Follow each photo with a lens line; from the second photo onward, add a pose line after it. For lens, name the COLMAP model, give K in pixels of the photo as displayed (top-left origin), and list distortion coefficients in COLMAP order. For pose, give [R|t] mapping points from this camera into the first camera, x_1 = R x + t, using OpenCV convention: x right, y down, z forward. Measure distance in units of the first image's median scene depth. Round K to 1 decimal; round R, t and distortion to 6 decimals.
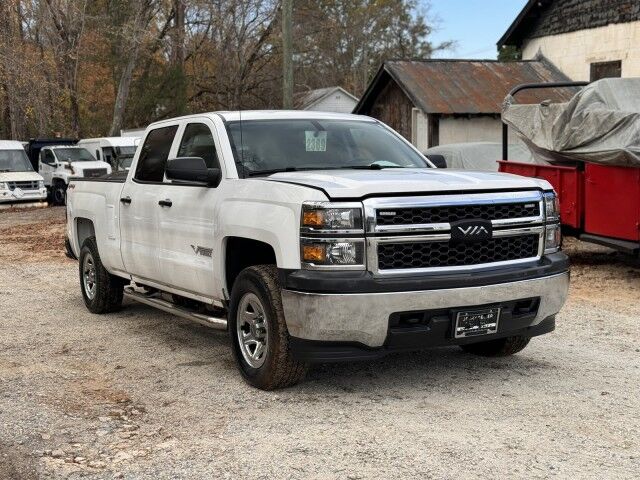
lens RADIAL K [[960.4, 0, 320.0], [0, 960.4, 240.0], [0, 0, 1]] dist [0.080884, 0.091585]
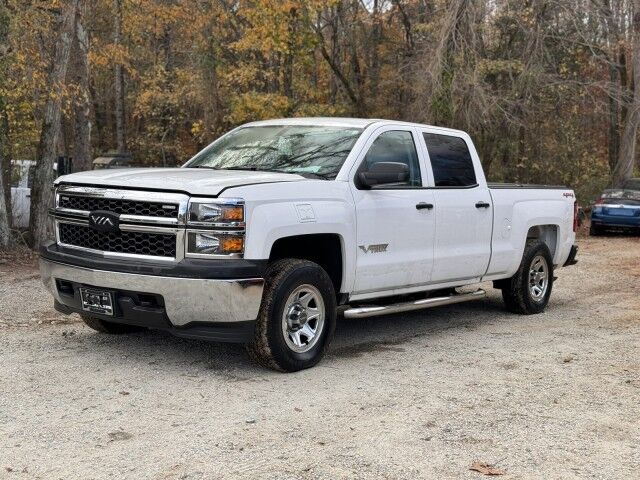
lens RADIAL K [[960.4, 0, 320.0], [0, 960.4, 240.0], [0, 0, 1]] dist [0.080884, 0.091585]
pose [[0.398340, 0.105212, -0.911184, 1.286459], [-0.126157, 0.990243, 0.059189, -0.086017], [0.908520, 0.091375, 0.407727, 0.760385]]
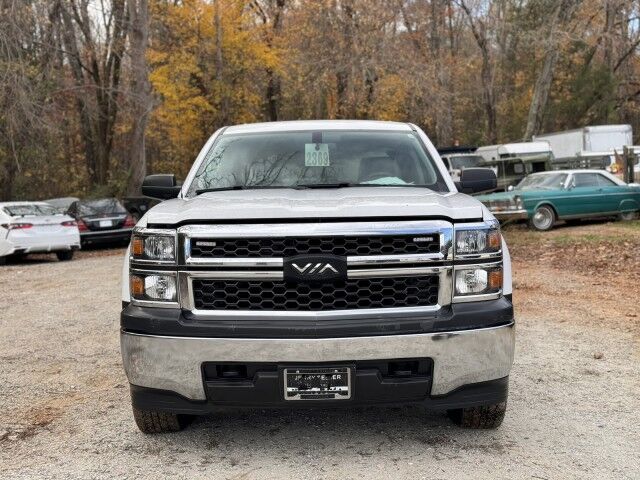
lens RADIAL K [[960.4, 0, 320.0], [0, 960.4, 240.0], [0, 0, 1]] dist [0.080884, 0.091585]
pose [[0.871375, 0.036285, -0.489274, 0.546439], [-0.038863, 0.999233, 0.004892, -0.037216], [0.489076, 0.014752, 0.872116, 0.298686]]
